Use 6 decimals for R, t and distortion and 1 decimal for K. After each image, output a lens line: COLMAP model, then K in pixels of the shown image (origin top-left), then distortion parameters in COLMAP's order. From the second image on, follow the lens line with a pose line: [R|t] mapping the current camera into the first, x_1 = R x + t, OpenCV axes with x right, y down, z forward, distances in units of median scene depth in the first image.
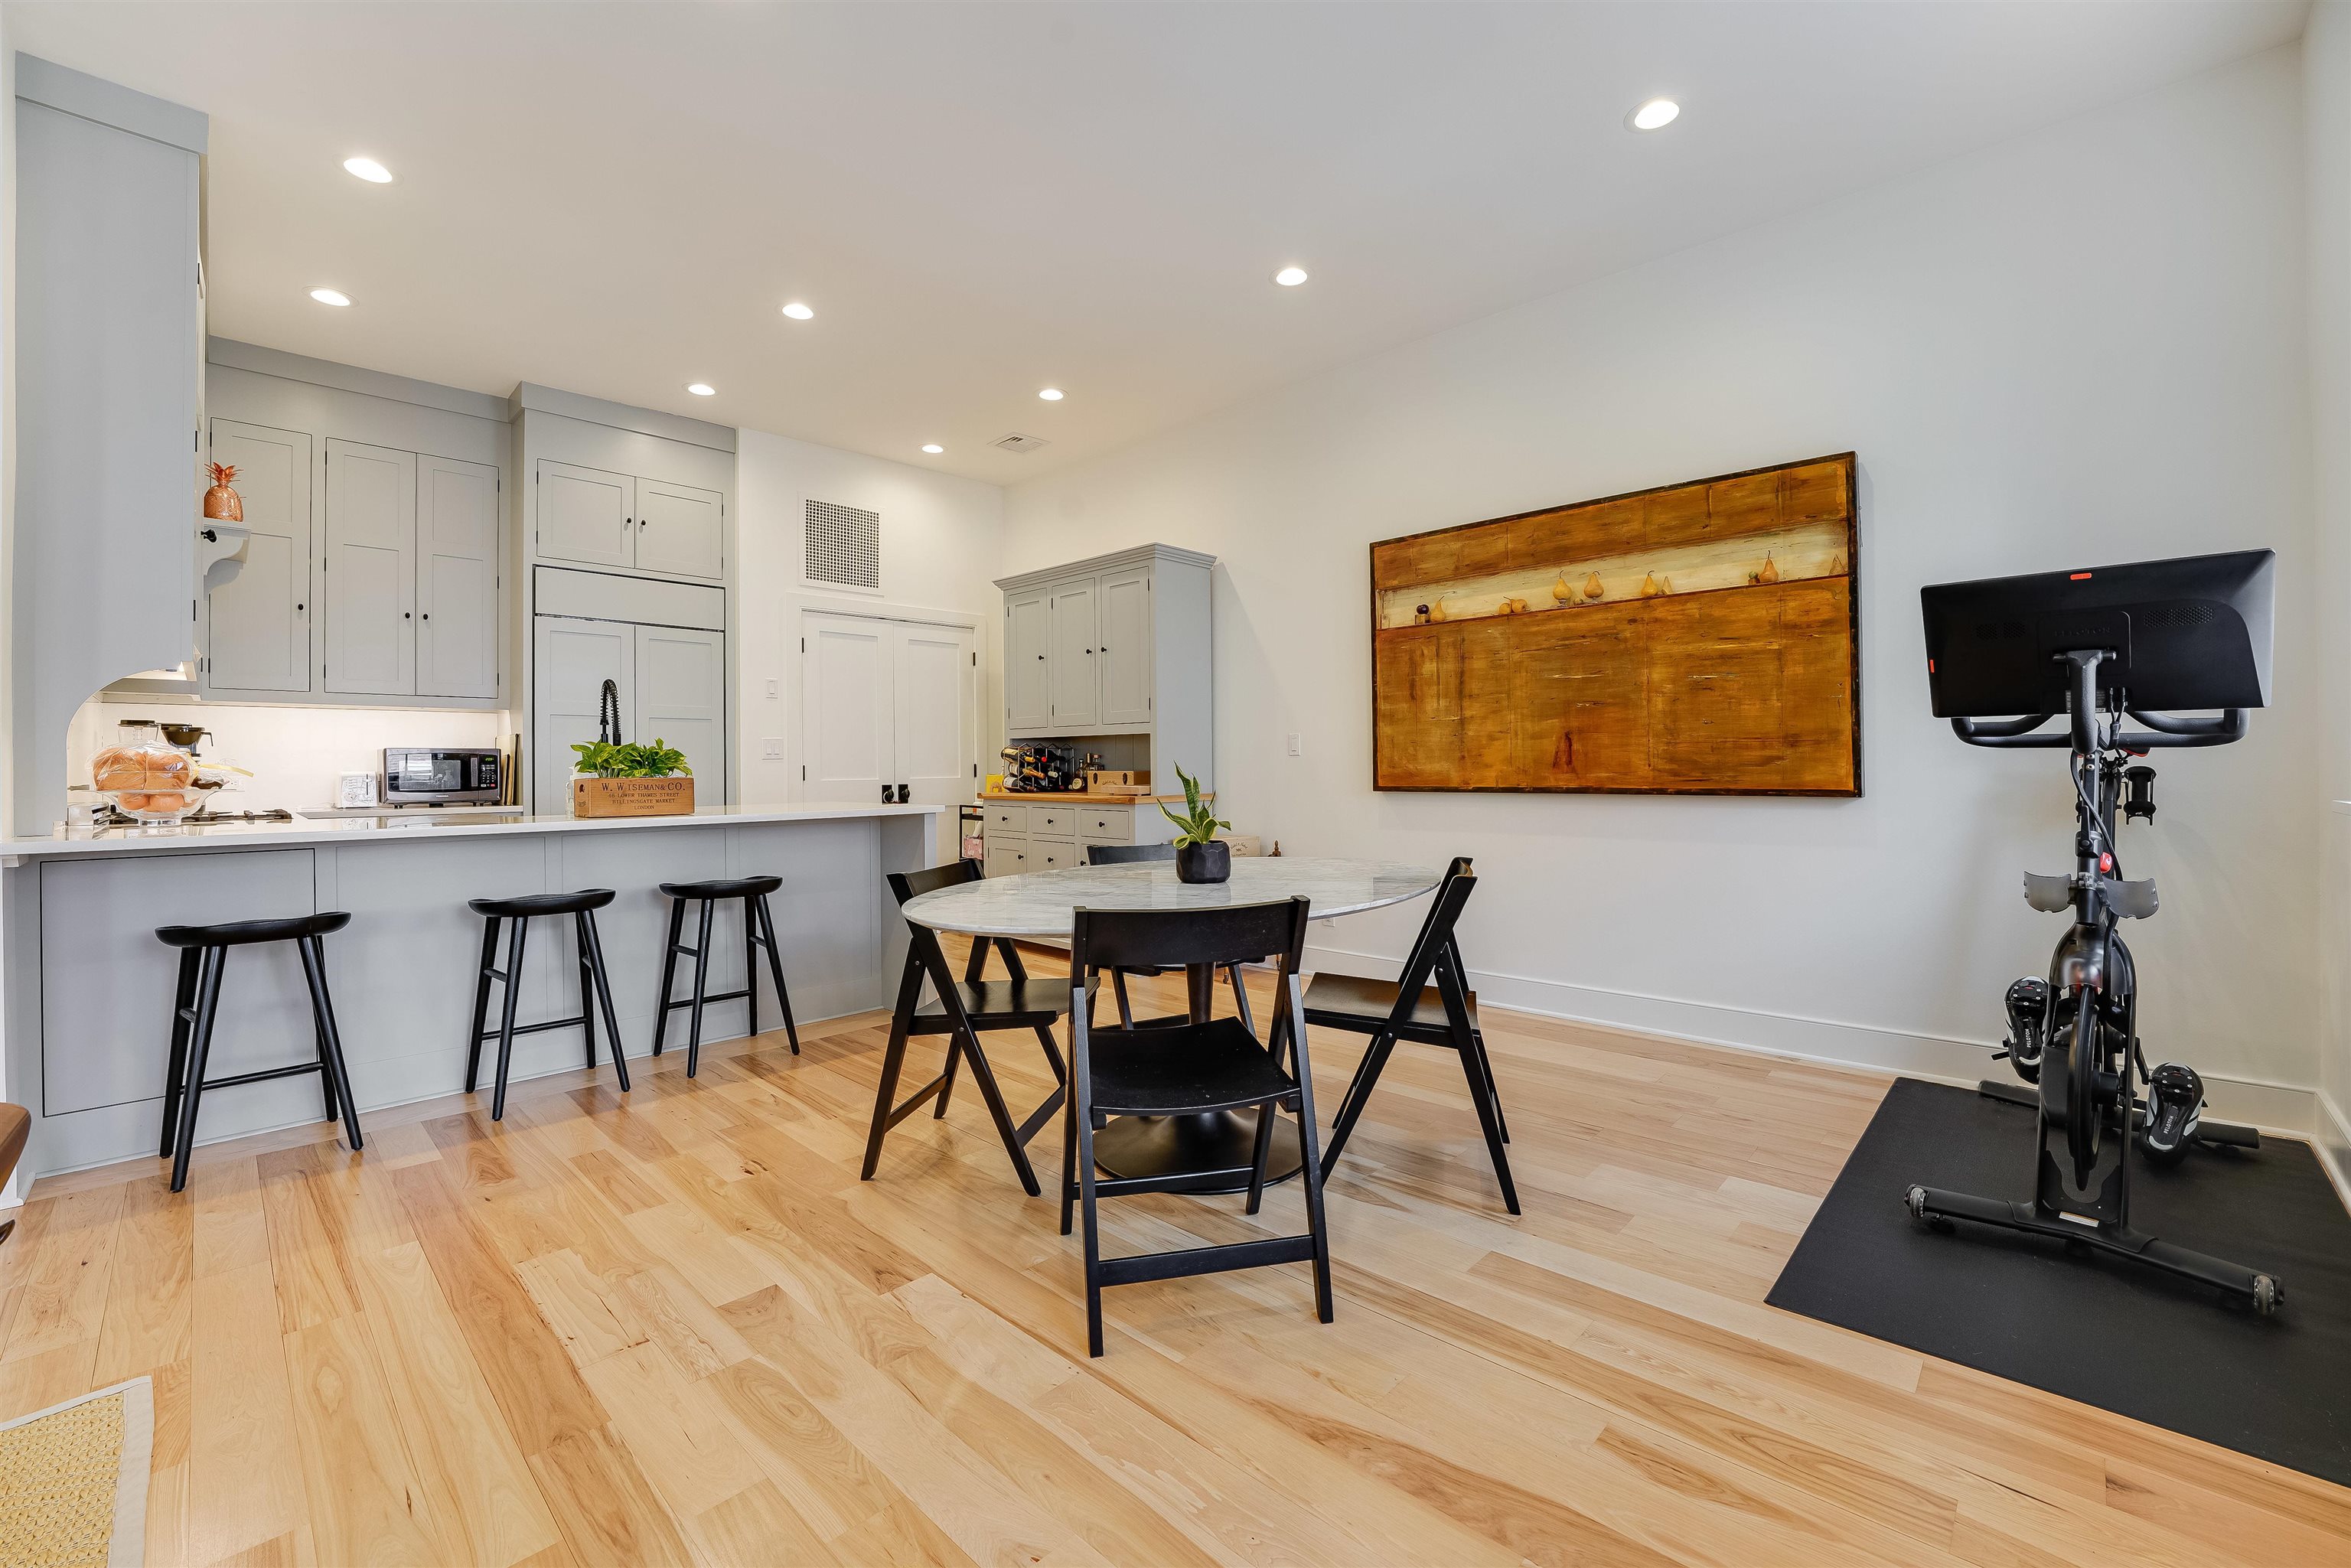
lens RADIAL K [[963.4, 0, 1159.6], [0, 963.4, 761.8], [0, 0, 1]] dist [-0.030124, 0.003679]
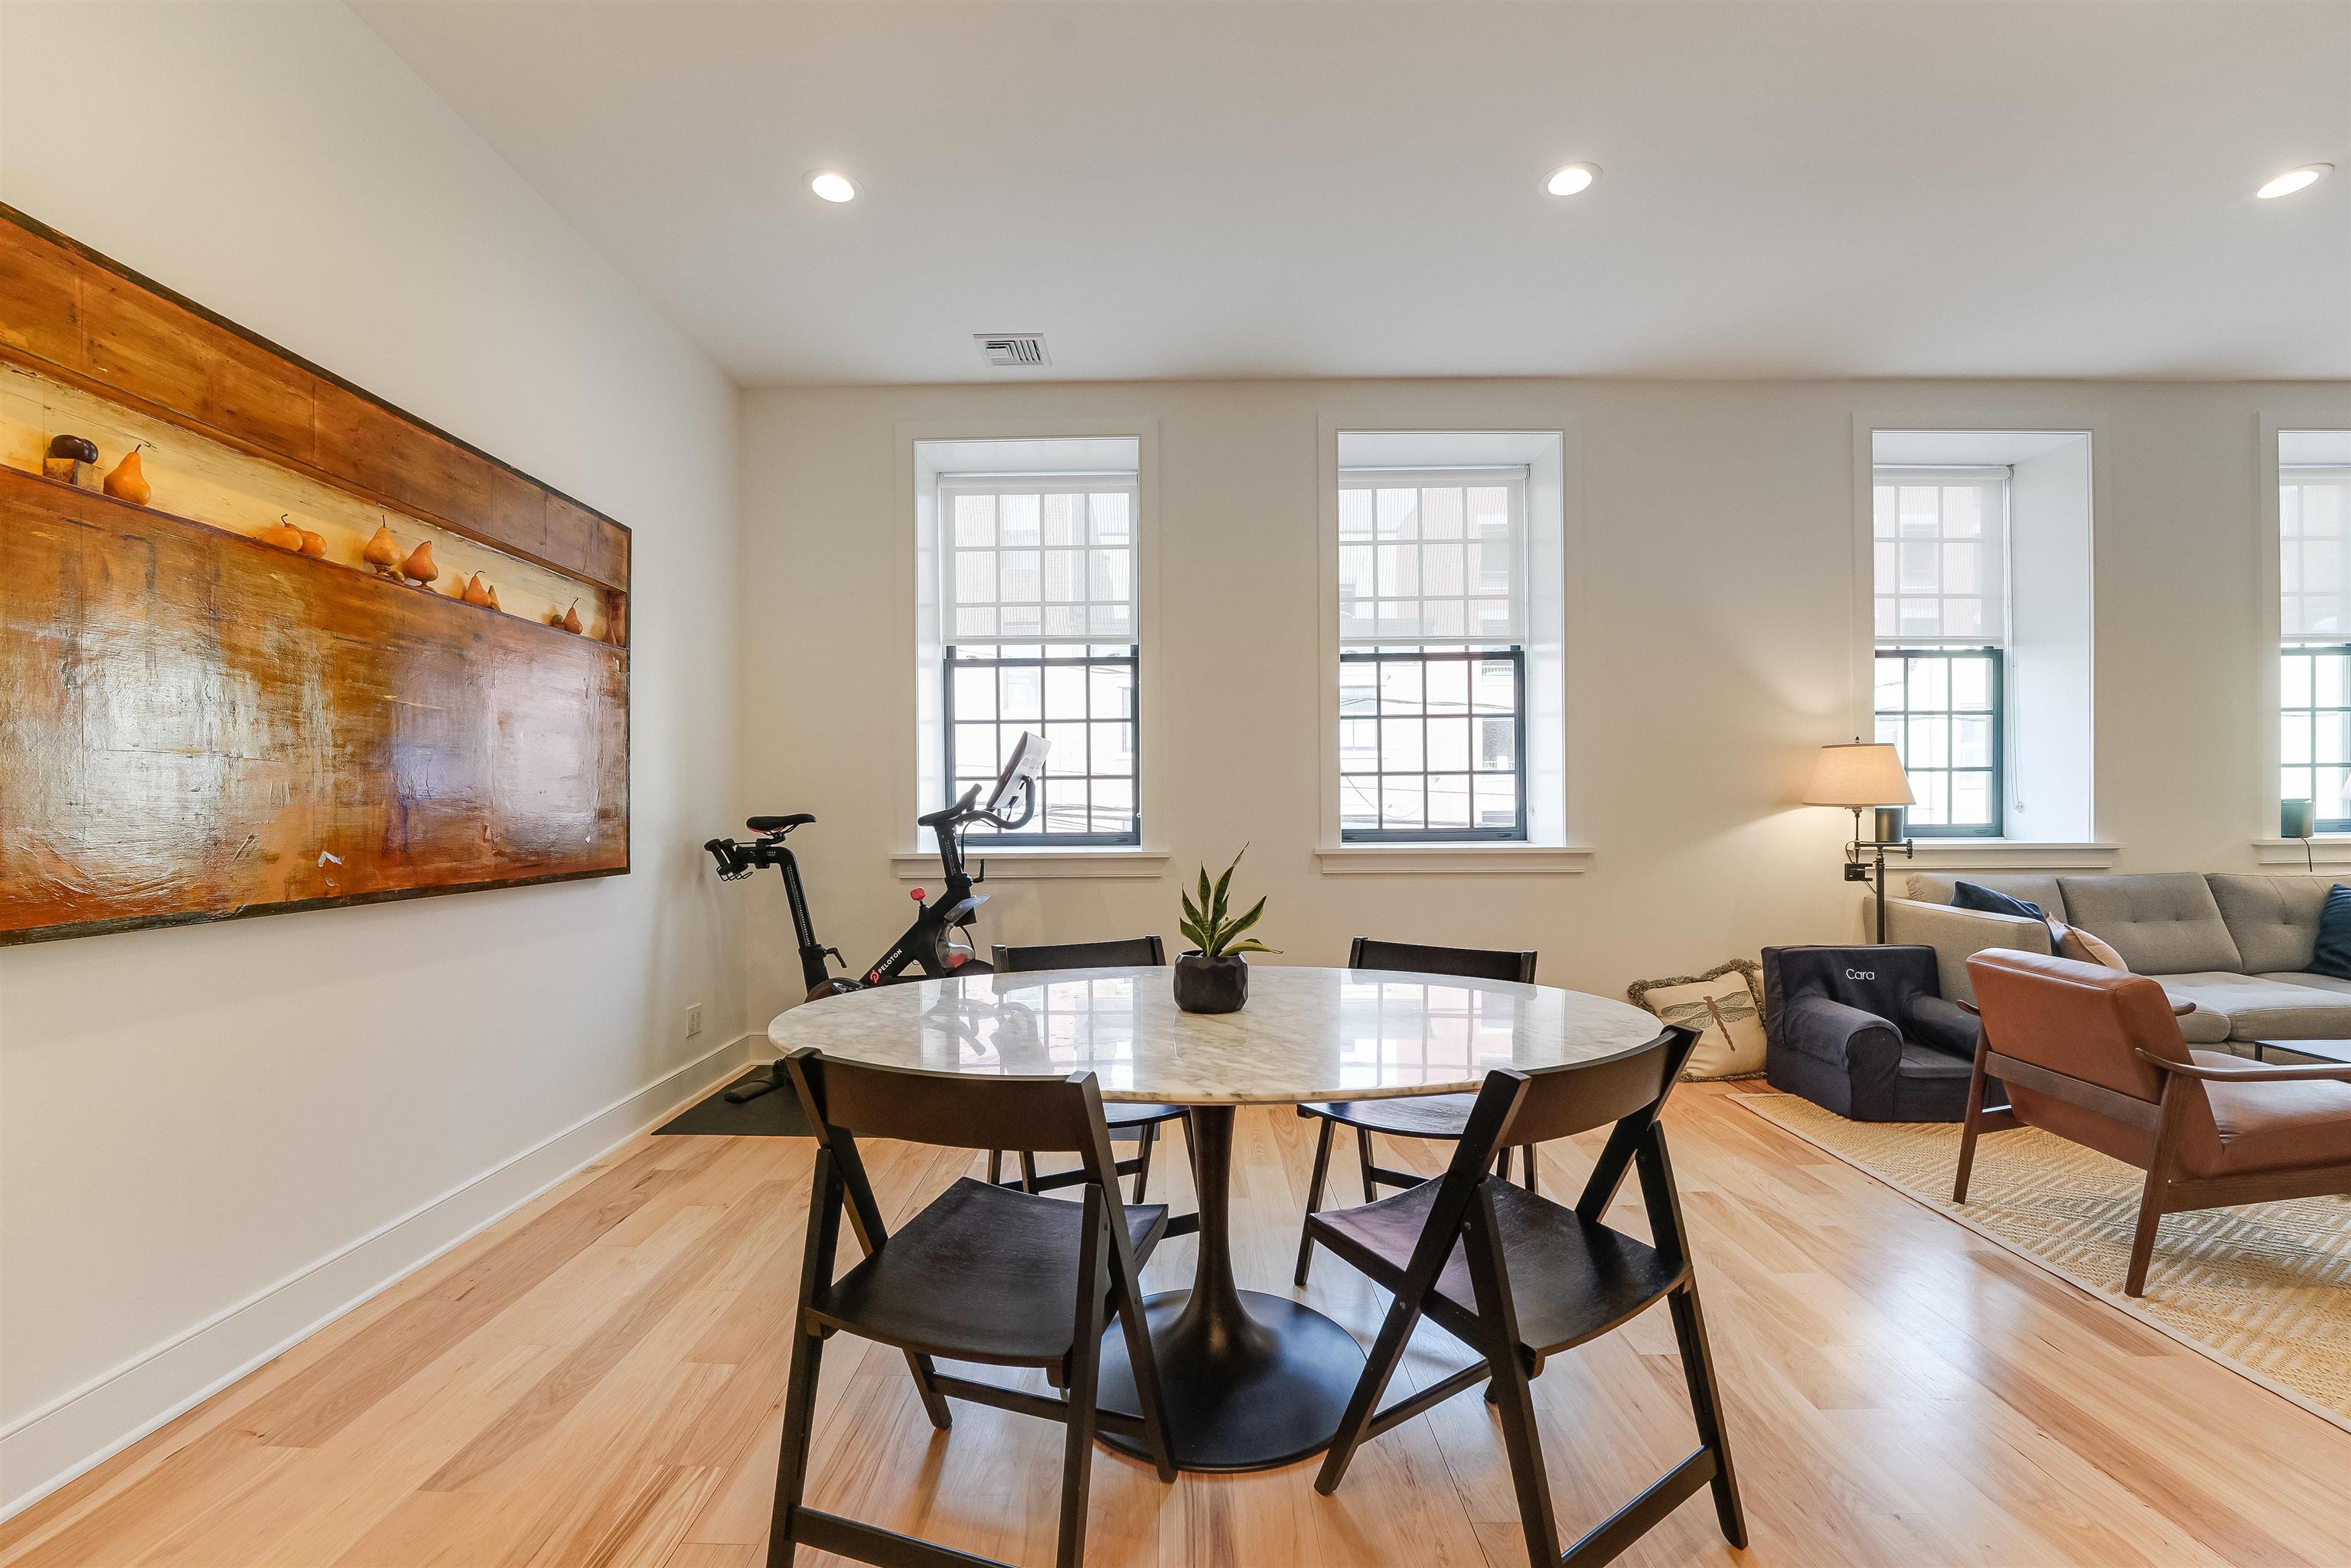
lens RADIAL K [[963.4, 0, 1176.3], [0, 963.4, 816.0], [0, 0, 1]] dist [-0.030124, 0.003679]
pose [[-0.700142, 0.010599, 0.713925, -0.319167], [0.008475, 0.999943, -0.006534, -0.010413], [-0.713954, 0.001476, -0.700191, 1.061557]]
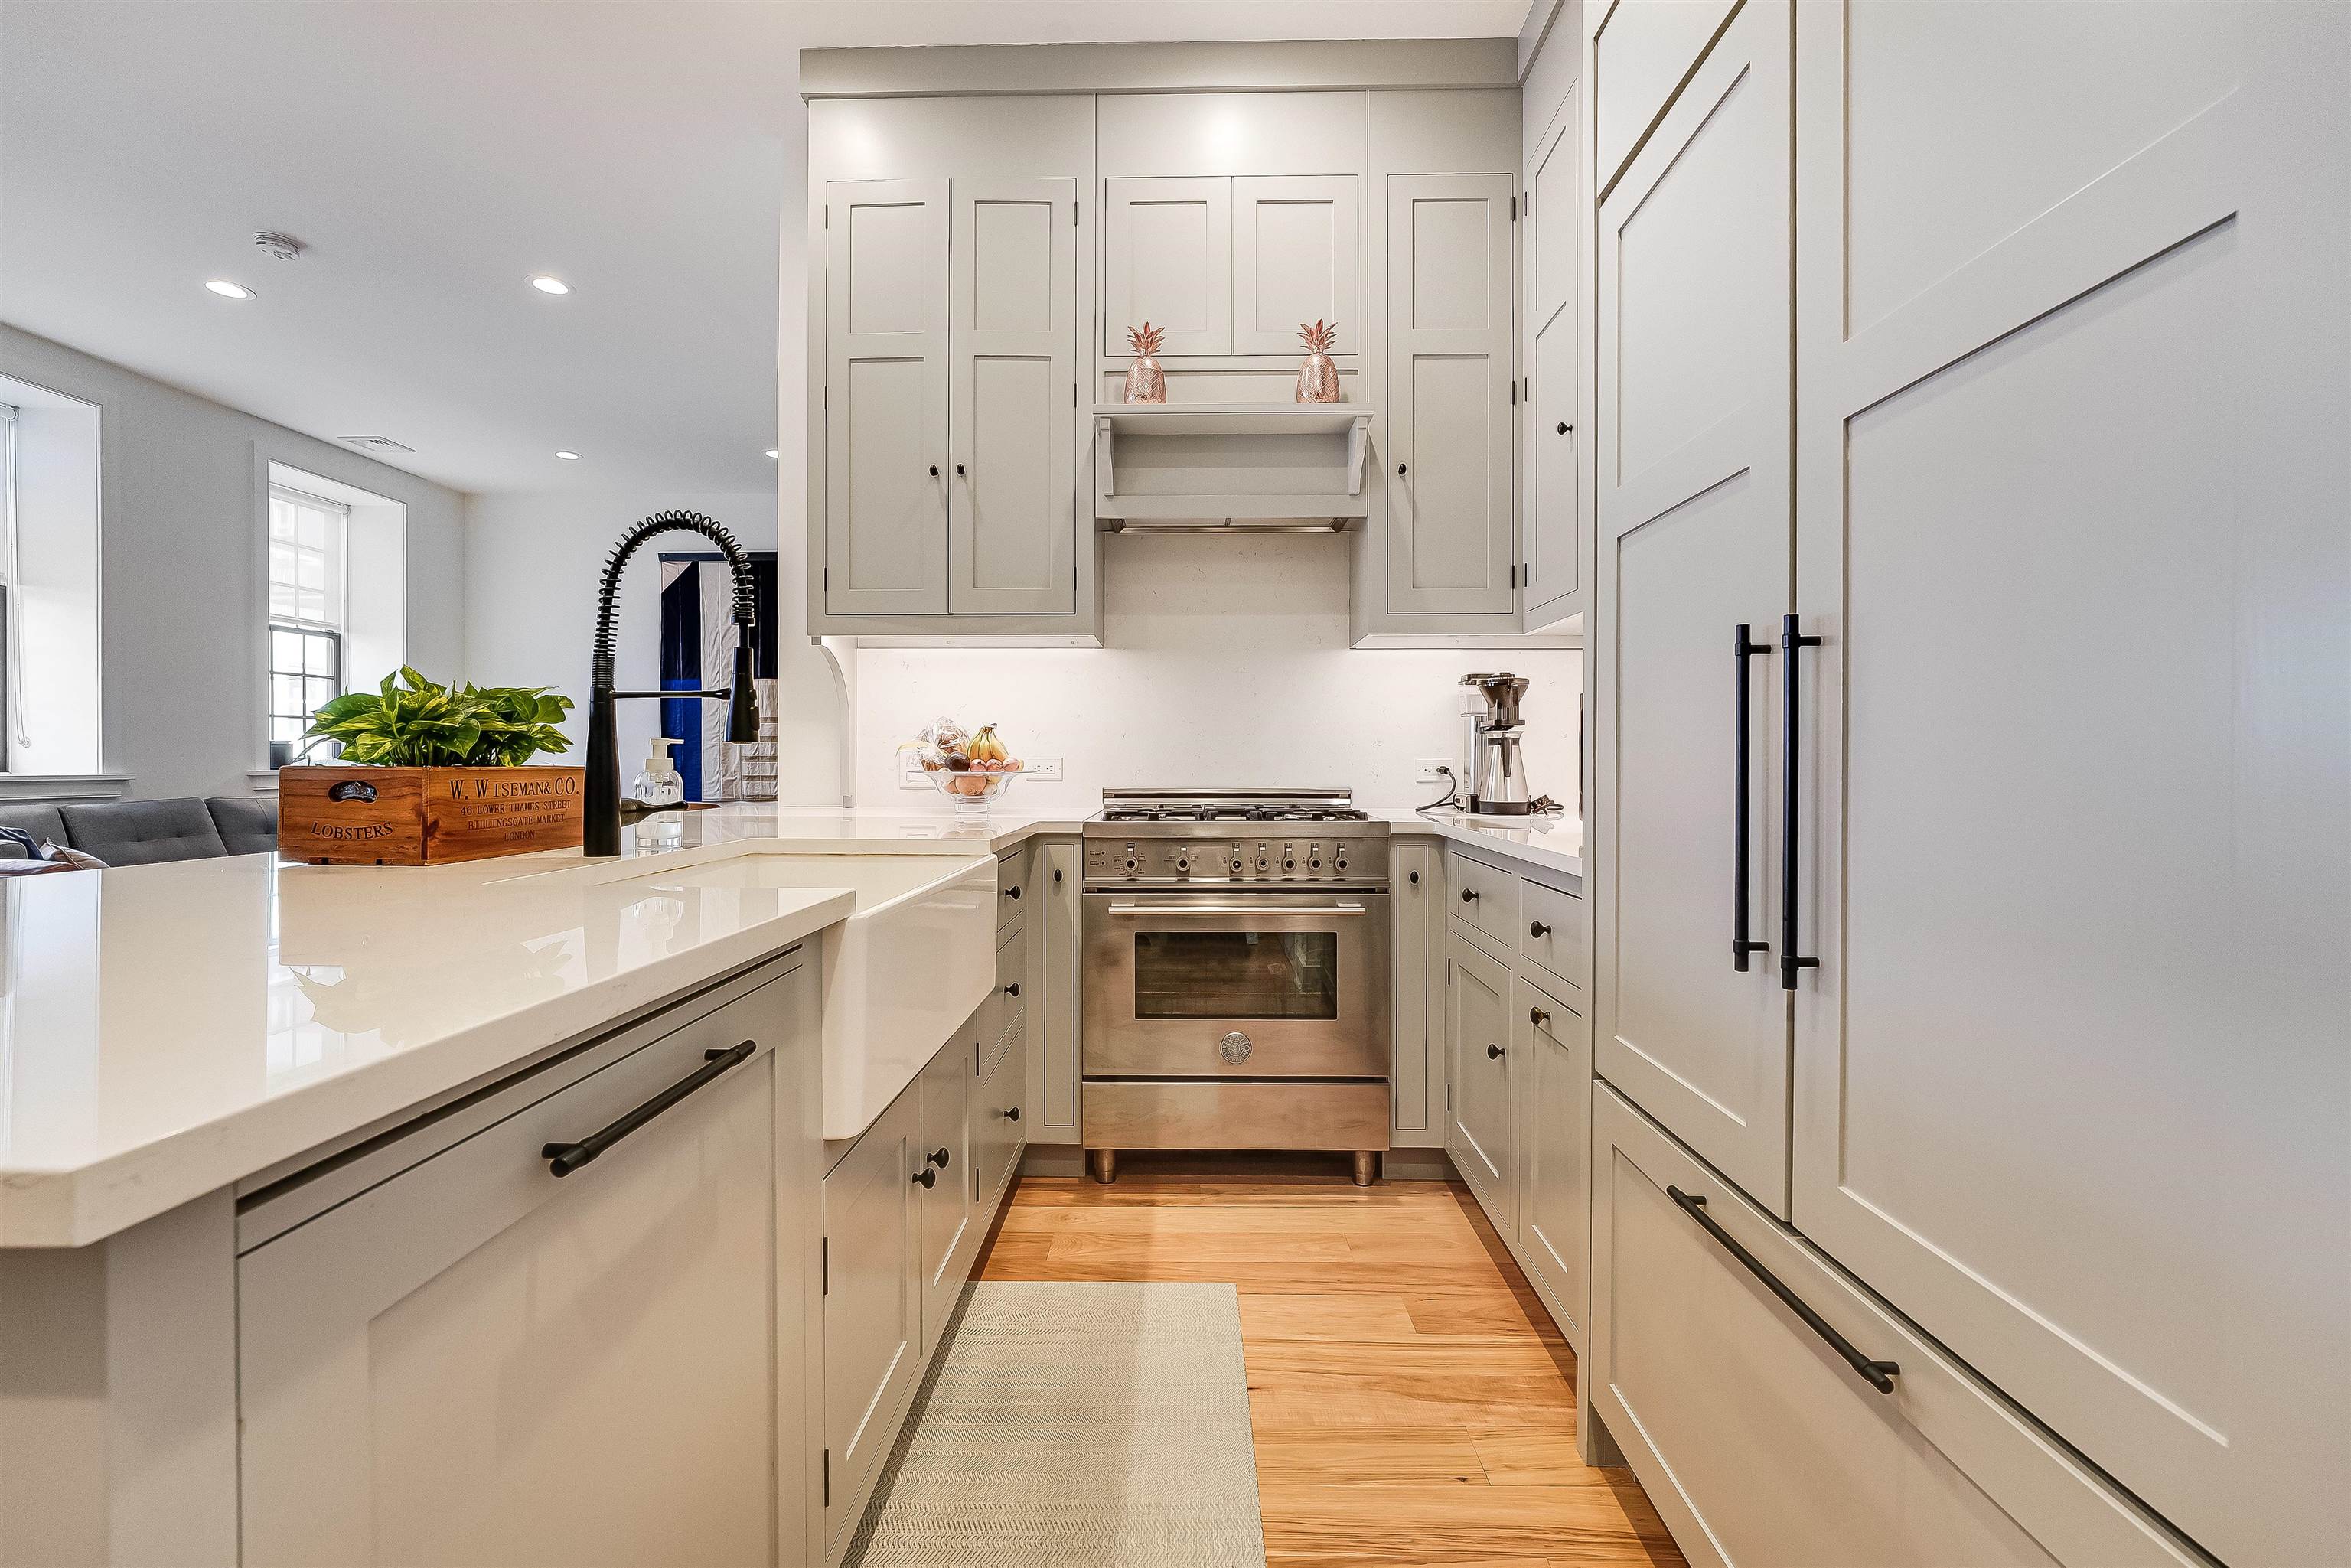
lens RADIAL K [[943.9, 0, 1168.7], [0, 943.9, 774.2], [0, 0, 1]] dist [-0.015666, 0.001785]
pose [[-0.716395, 0.019661, -0.697418, -0.437499], [0.010868, 0.999796, 0.017021, 0.016112], [0.697611, 0.004614, -0.716462, 1.367480]]
